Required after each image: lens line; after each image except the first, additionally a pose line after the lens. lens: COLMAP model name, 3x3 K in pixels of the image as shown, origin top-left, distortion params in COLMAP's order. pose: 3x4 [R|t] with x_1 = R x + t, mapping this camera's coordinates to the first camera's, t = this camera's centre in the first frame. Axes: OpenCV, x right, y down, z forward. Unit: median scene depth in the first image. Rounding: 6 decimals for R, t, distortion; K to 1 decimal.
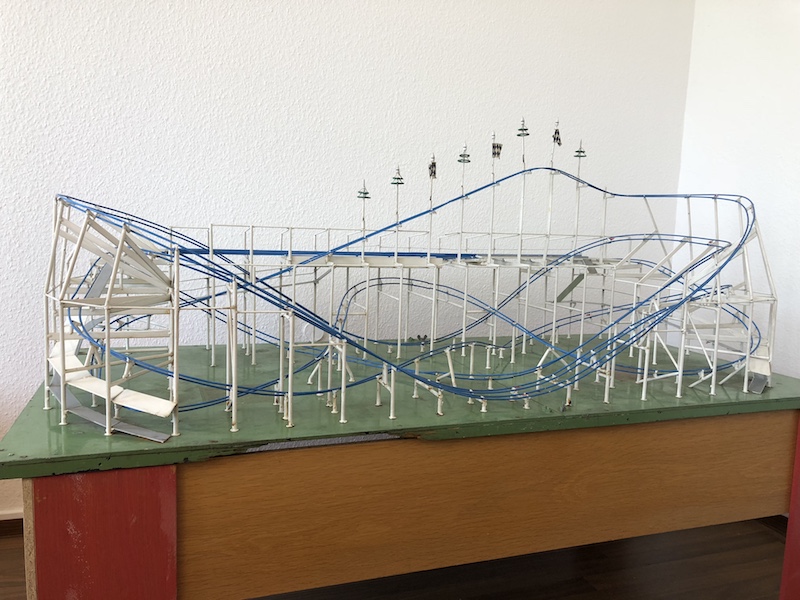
lens RADIAL K [[647.8, 0, 401.5], [0, 647.8, 297.2], [0, 0, 1]] dist [-0.004942, 0.011300]
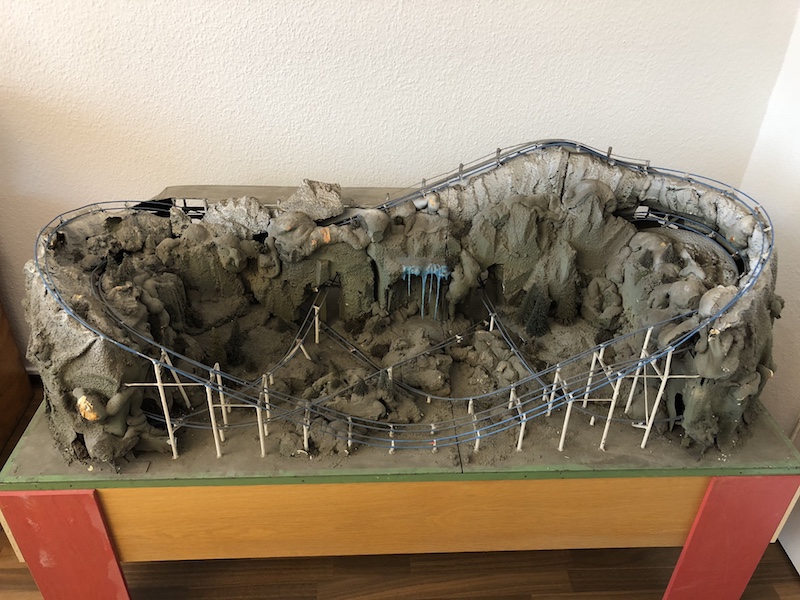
lens RADIAL K [[647.8, 0, 402.5], [0, 647.8, 298.3], [0, 0, 1]] dist [-0.004942, 0.011300]
pose [[0.964809, 0.138352, -0.223611, 0.261290], [-0.029363, 0.901758, 0.431242, -0.358591], [0.261307, -0.409500, 0.874087, 0.097892]]
